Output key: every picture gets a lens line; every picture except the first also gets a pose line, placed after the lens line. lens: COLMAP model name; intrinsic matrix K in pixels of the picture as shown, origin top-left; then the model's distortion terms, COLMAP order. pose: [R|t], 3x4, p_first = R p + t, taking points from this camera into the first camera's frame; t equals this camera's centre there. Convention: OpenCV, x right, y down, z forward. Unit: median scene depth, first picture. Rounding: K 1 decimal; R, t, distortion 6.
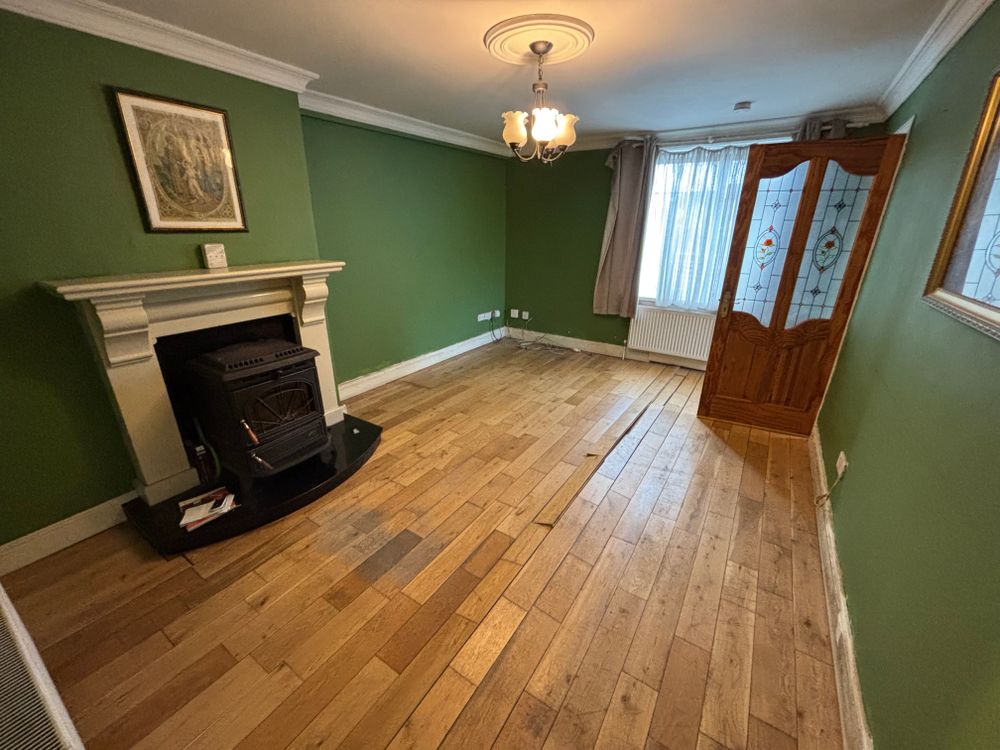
lens RADIAL K [[407.5, 0, 501.8], [0, 407.5, 372.9], [0, 0, 1]] dist [0.008313, -0.001119]
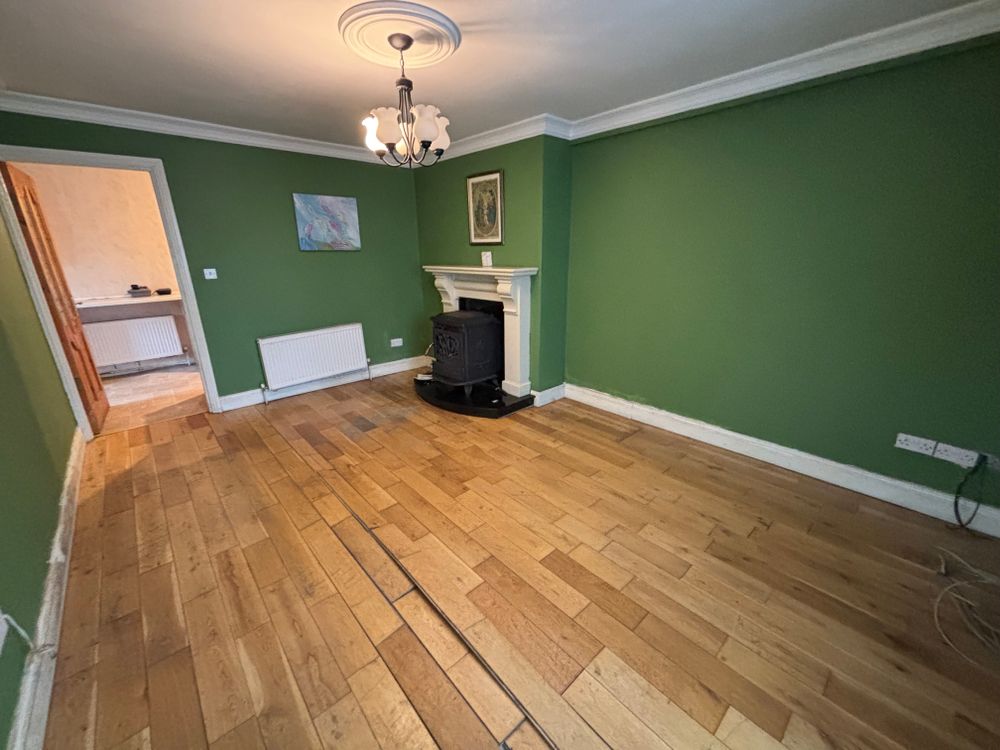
lens RADIAL K [[407.5, 0, 501.9], [0, 407.5, 379.8], [0, 0, 1]] dist [0.008313, -0.001119]
pose [[-0.262341, 0.299499, -0.917321, 0.762341], [-0.314979, 0.871971, 0.374772, -0.388791], [0.912121, 0.387255, -0.134418, 1.142490]]
